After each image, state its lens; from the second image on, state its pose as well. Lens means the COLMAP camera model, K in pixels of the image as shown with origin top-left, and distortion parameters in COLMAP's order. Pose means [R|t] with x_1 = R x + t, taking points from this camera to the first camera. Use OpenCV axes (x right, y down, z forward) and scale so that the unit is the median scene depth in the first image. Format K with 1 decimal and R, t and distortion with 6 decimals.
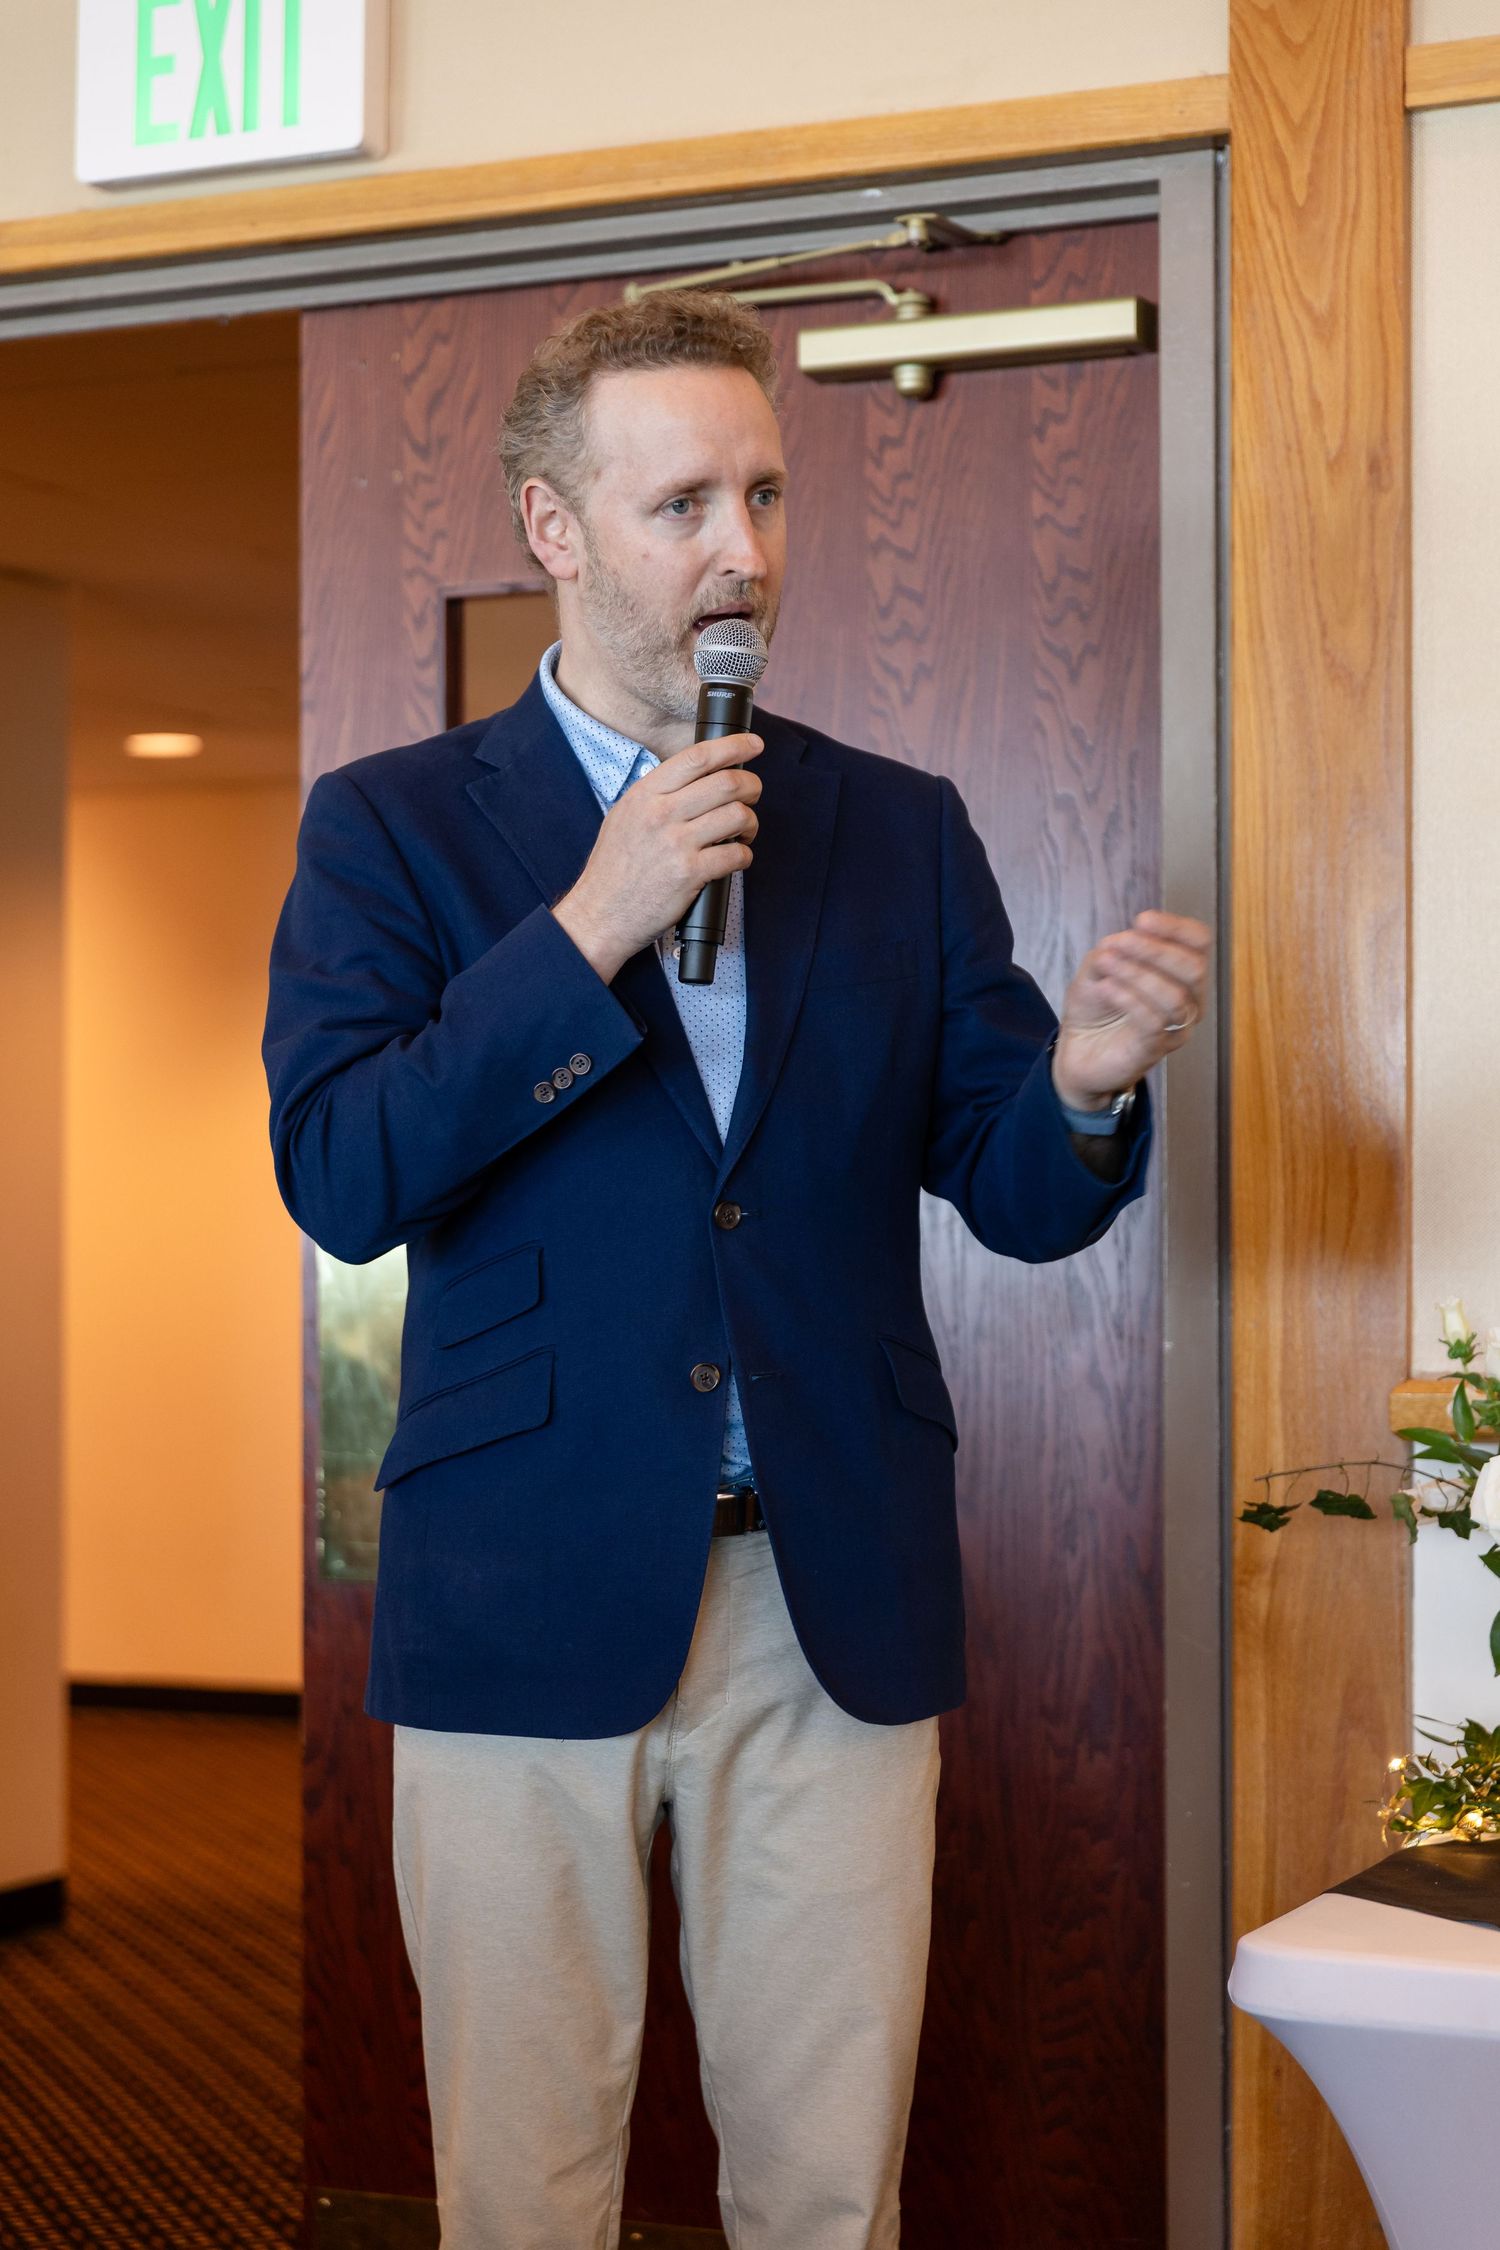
lens RADIAL K [[4096.2, 0, 690.0], [0, 4096.2, 1125.1], [0, 0, 1]] dist [-0.001193, -0.124821]
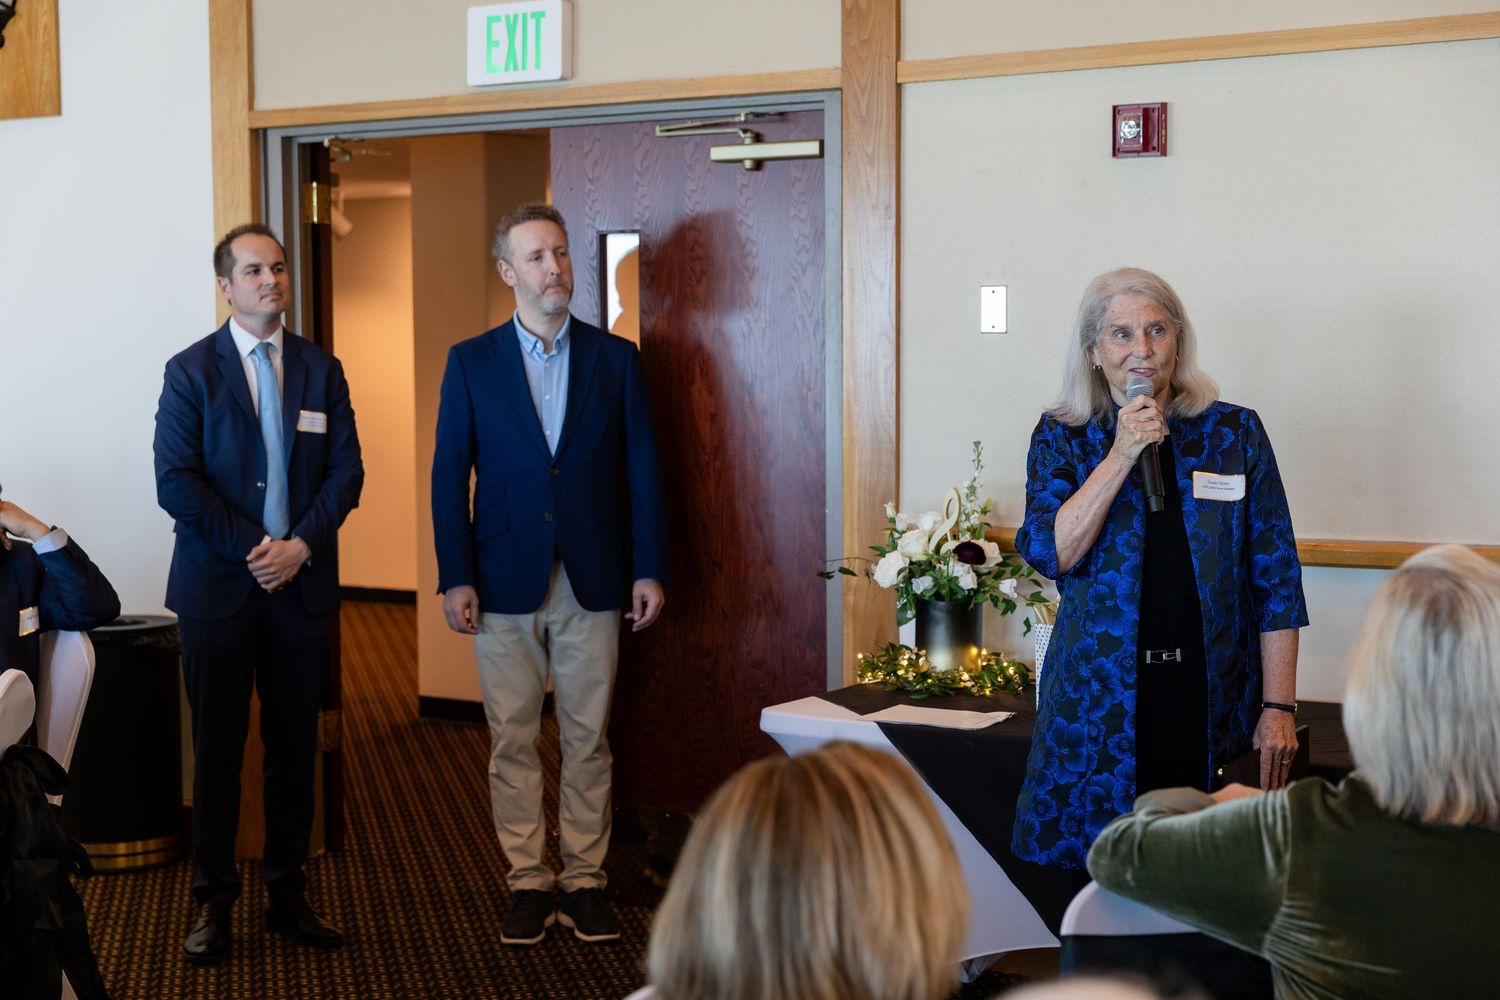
lens RADIAL K [[2430.1, 0, 750.0], [0, 2430.1, 500.0], [0, 0, 1]] dist [-0.004667, 0.081002]
pose [[0.989754, 0.005292, -0.142682, 0.295964], [0.008717, 0.995209, 0.097380, -0.116683], [0.142513, -0.097626, 0.984967, -0.668331]]
